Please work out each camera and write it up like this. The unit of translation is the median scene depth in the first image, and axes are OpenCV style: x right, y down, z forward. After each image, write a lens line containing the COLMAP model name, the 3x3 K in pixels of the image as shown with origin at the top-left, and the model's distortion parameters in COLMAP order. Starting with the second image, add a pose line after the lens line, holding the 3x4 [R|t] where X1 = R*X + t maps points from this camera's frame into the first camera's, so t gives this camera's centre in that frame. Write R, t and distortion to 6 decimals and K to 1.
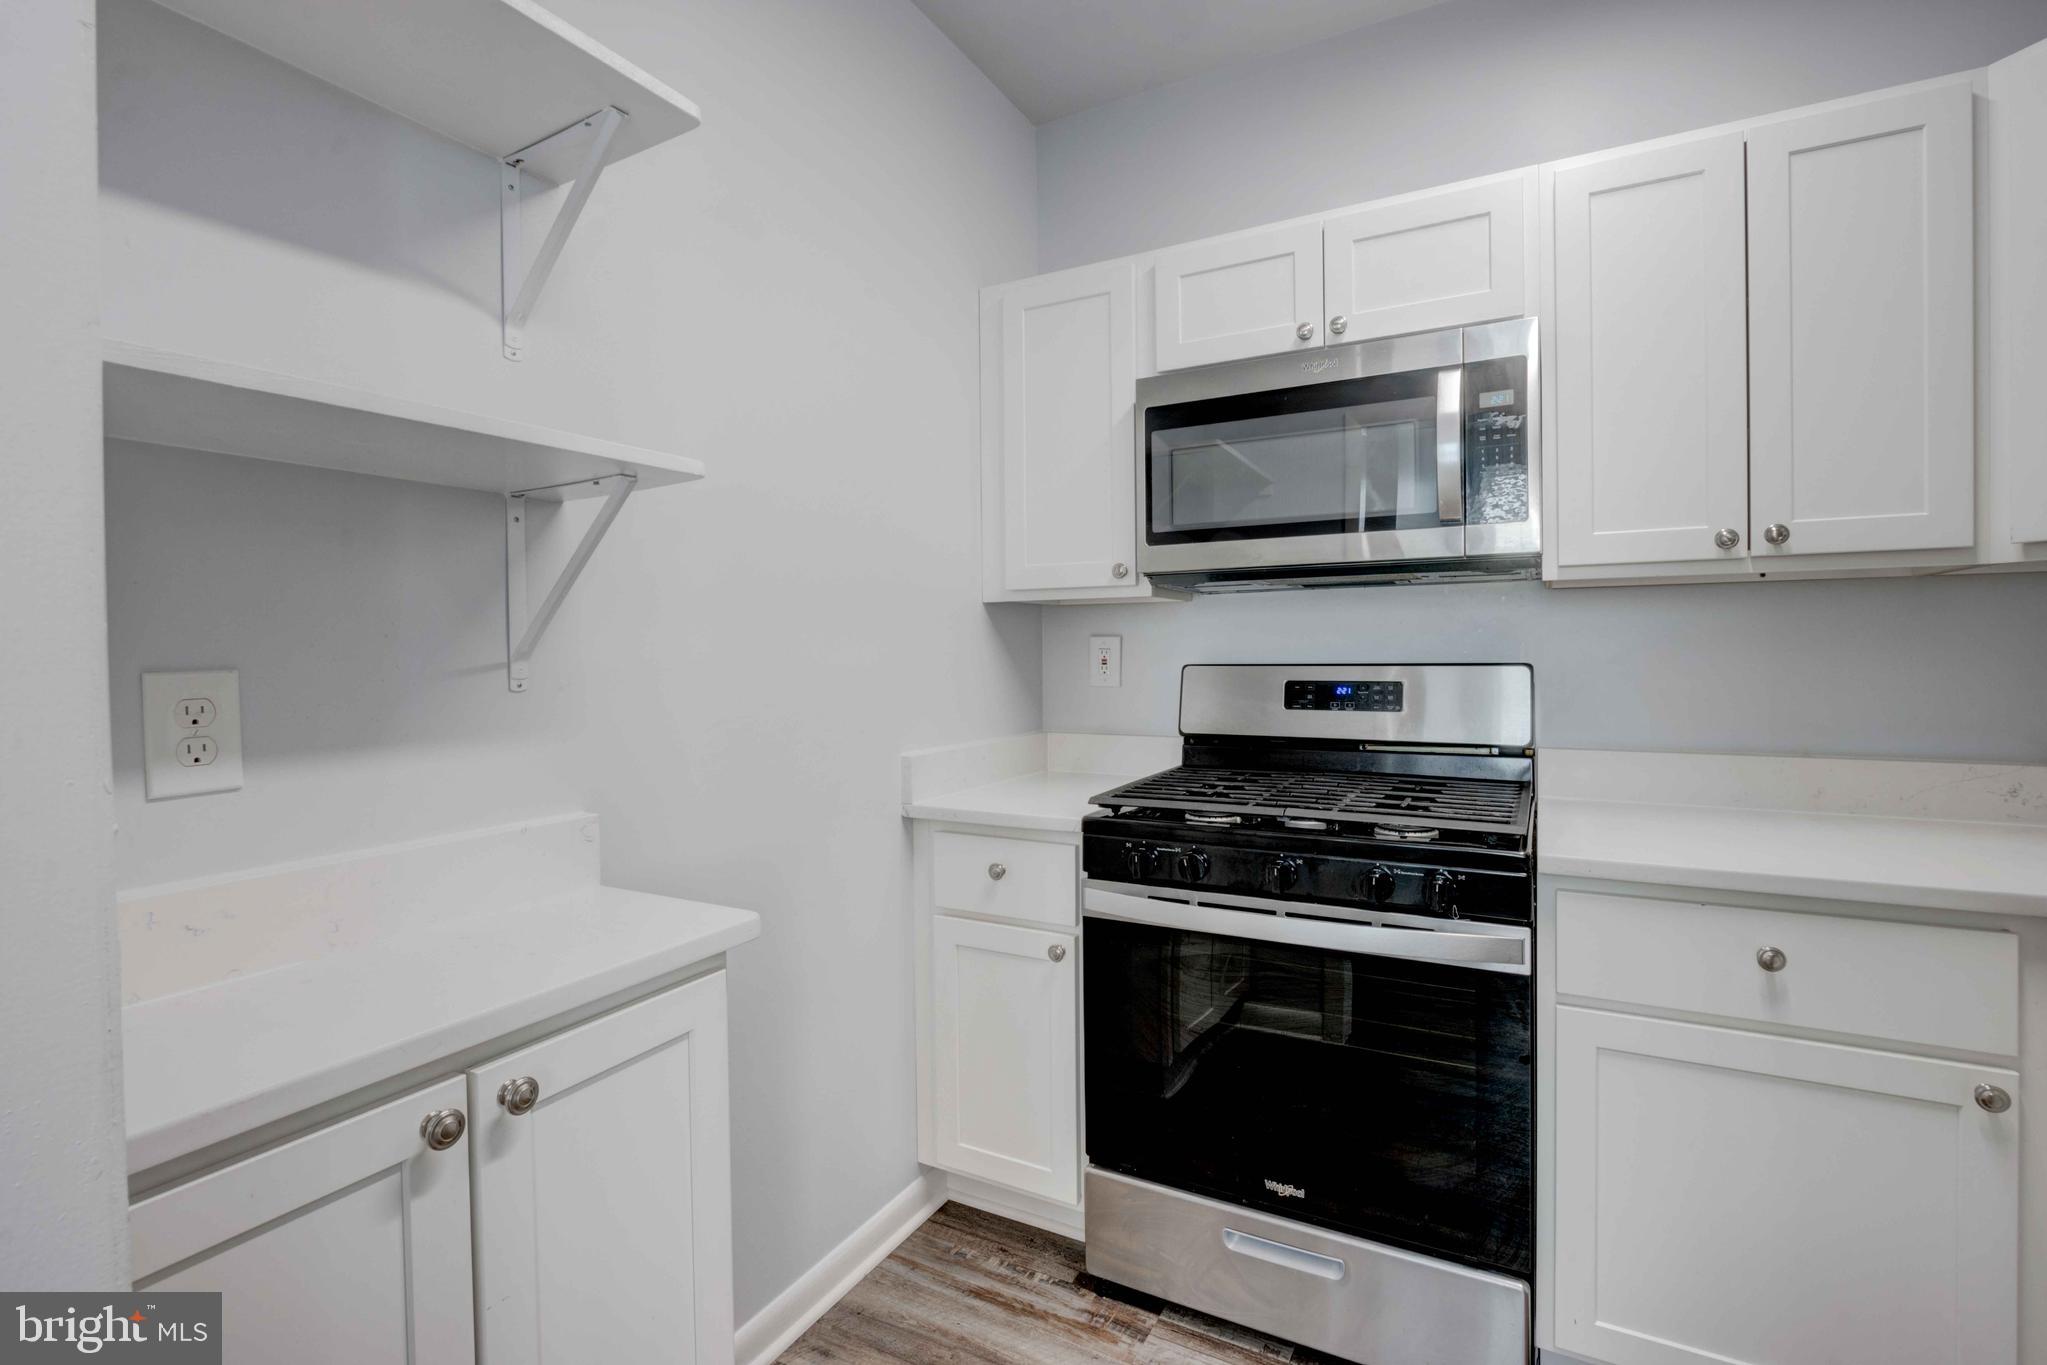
lens RADIAL K [[954.9, 0, 1022.5], [0, 954.9, 659.4], [0, 0, 1]] dist [-0.015169, 0.000982]
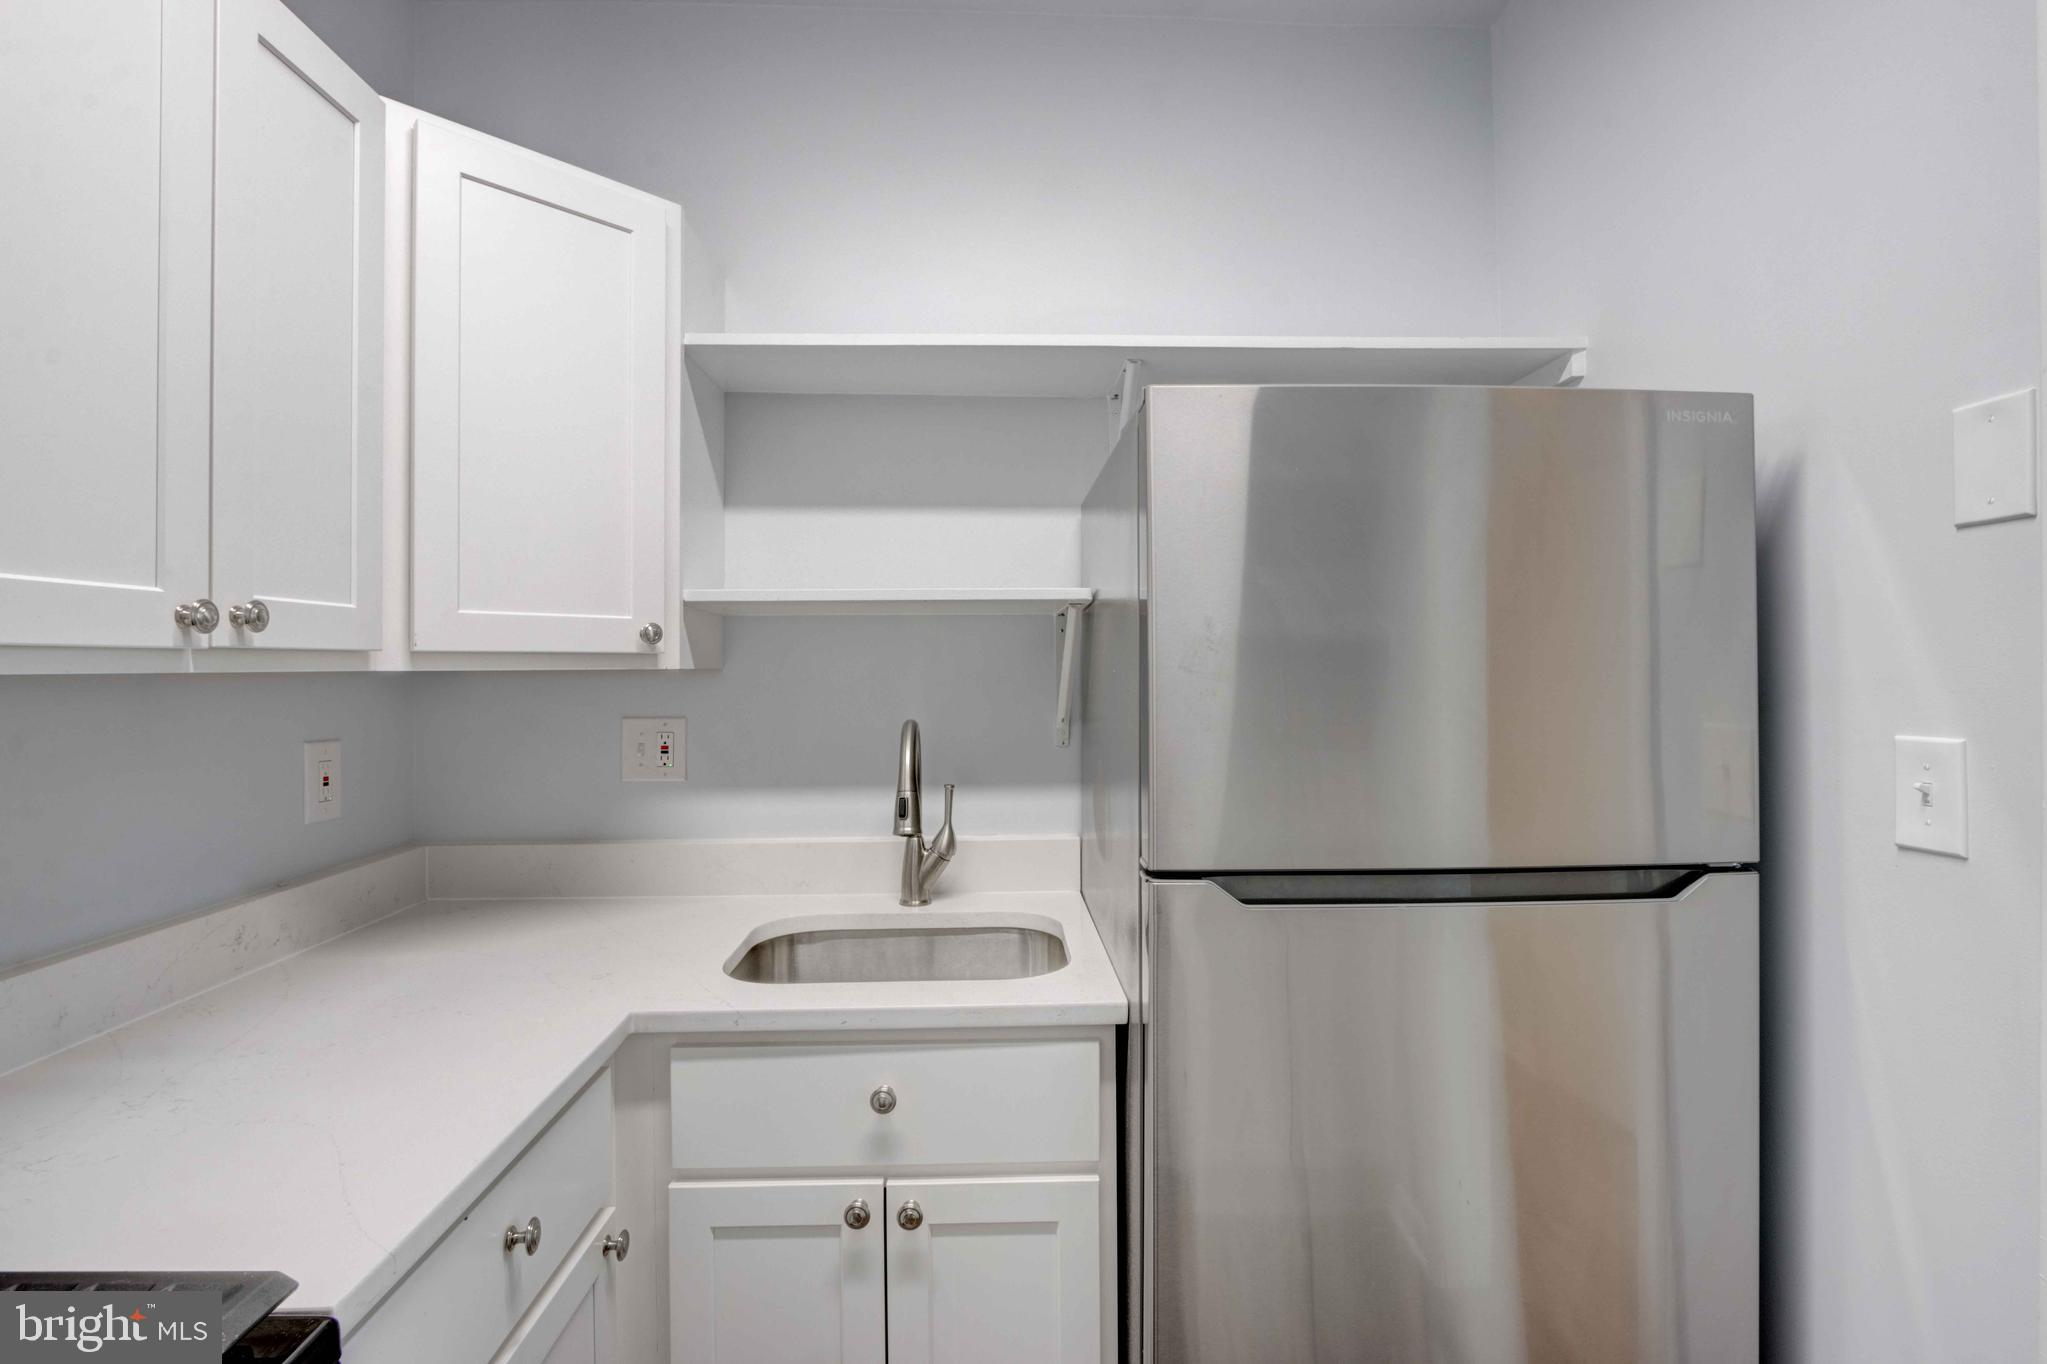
lens RADIAL K [[954.9, 0, 1022.5], [0, 954.9, 658.9], [0, 0, 1]] dist [-0.015169, 0.000982]
pose [[-0.514561, 0.017152, 0.857282, -0.011148], [0.017670, 0.999800, -0.009398, -0.075354], [-0.857272, 0.010312, -0.514761, 0.749950]]
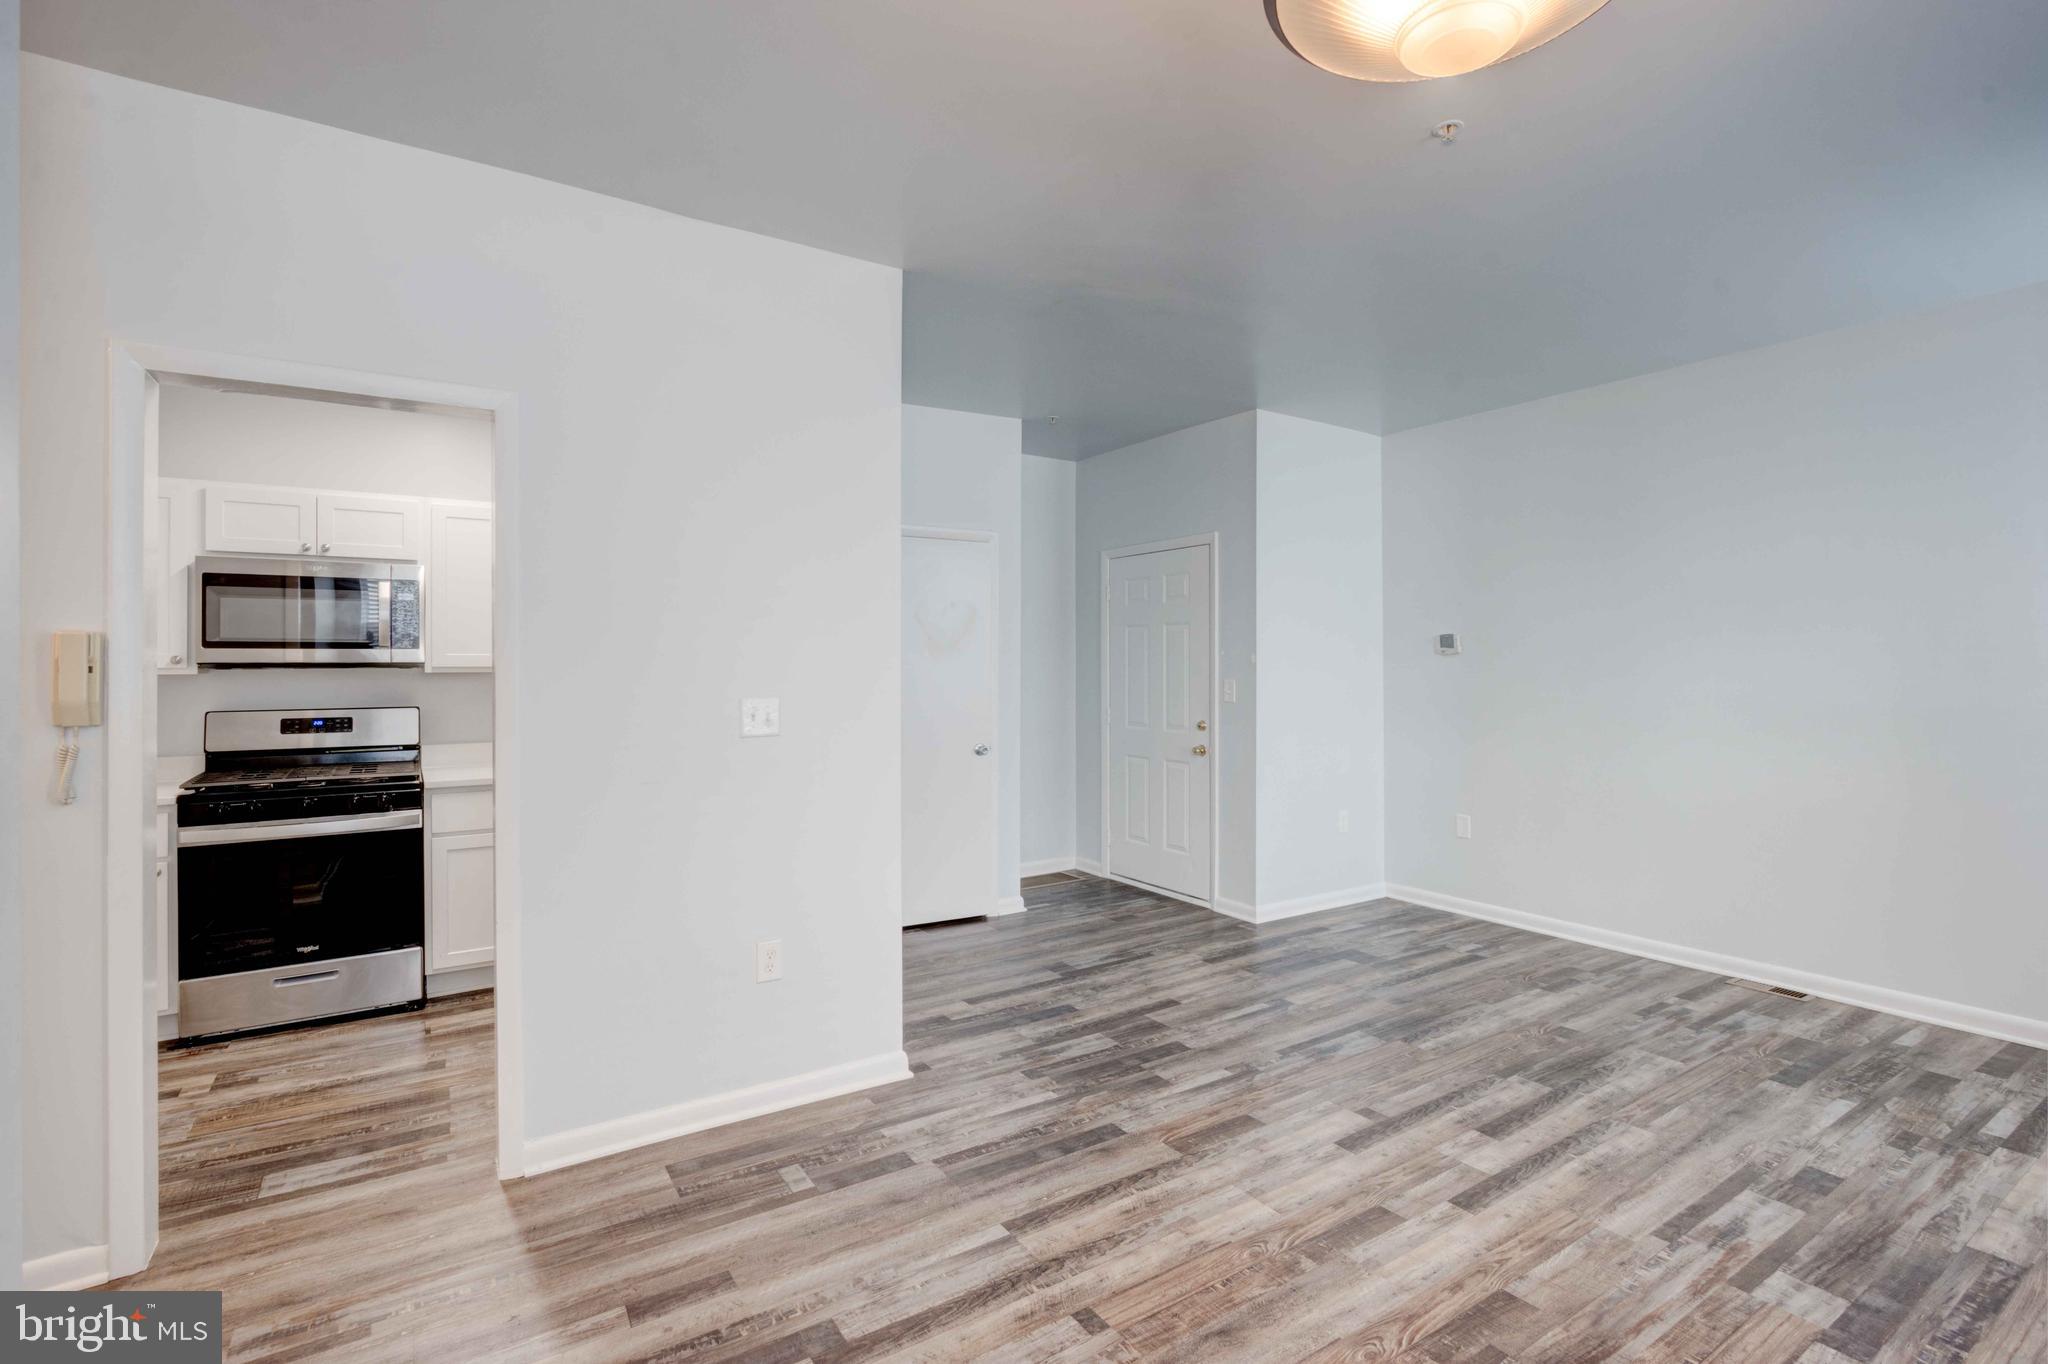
lens RADIAL K [[947.1, 0, 1017.9], [0, 947.1, 657.1], [0, 0, 1]] dist [-0.013934, 0.001034]
pose [[0.469808, 0.015177, 0.882638, -0.798028], [0.008249, 0.999733, -0.021581, -0.055919], [-0.882730, 0.017420, 0.469557, -1.350673]]
